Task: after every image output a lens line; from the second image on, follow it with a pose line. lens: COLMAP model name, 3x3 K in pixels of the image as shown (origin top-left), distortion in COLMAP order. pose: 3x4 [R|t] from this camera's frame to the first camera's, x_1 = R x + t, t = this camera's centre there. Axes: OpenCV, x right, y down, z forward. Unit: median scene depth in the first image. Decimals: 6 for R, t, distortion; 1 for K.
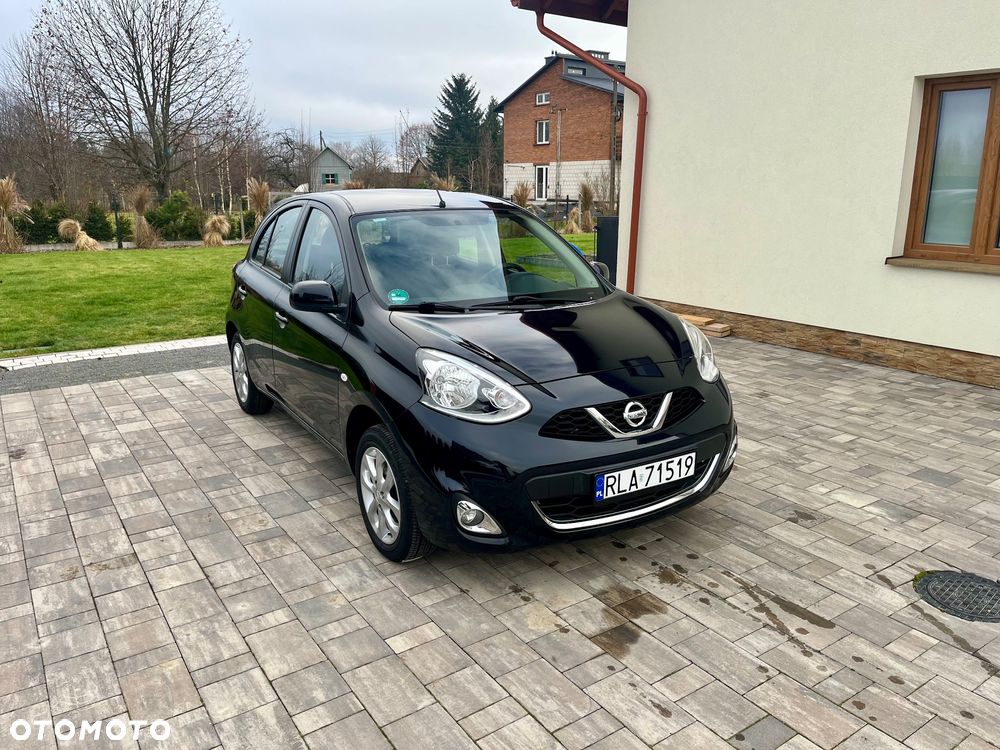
lens RADIAL K [[754.8, 0, 500.0], [0, 754.8, 371.1], [0, 0, 1]] dist [0.084620, -0.110705]
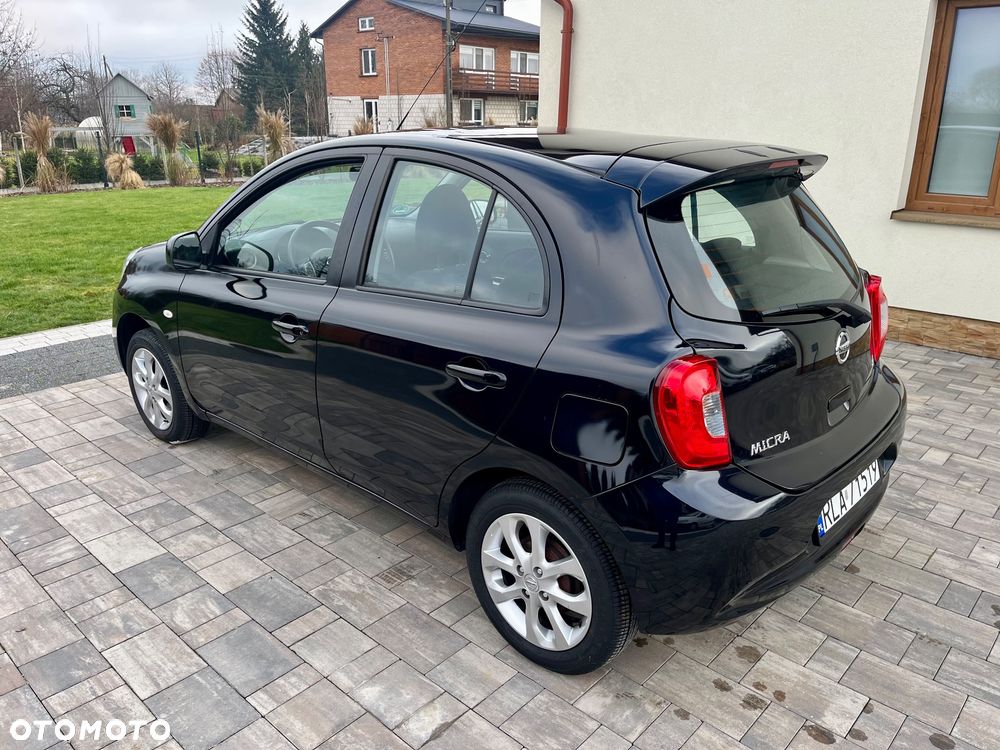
lens RADIAL K [[754.8, 0, 503.1], [0, 754.8, 380.6], [0, 0, 1]] dist [0.084620, -0.110705]
pose [[0.973468, -0.070057, 0.217833, -0.158324], [0.050755, 0.994374, 0.092979, -0.093384], [-0.223121, -0.079456, 0.971547, 0.387985]]
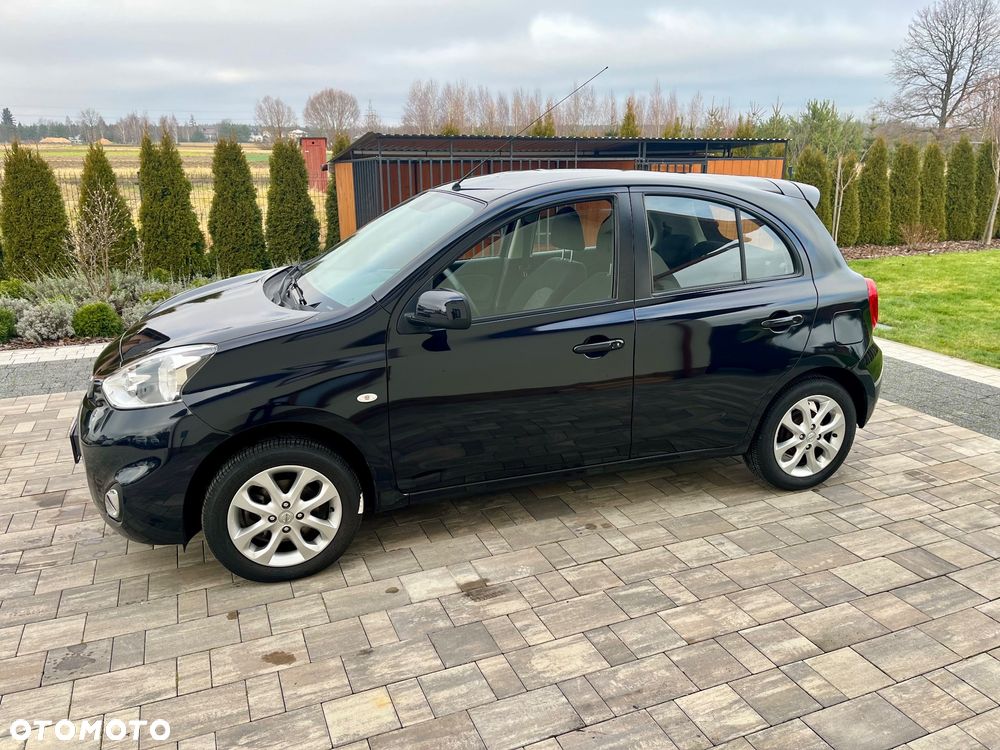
lens RADIAL K [[754.8, 0, 498.2], [0, 754.8, 379.5], [0, 0, 1]] dist [0.084620, -0.110705]
pose [[-0.205289, 0.286074, -0.935958, 0.764255], [-0.240578, 0.912234, 0.331590, -0.307622], [0.948672, 0.293243, -0.118449, 1.175338]]
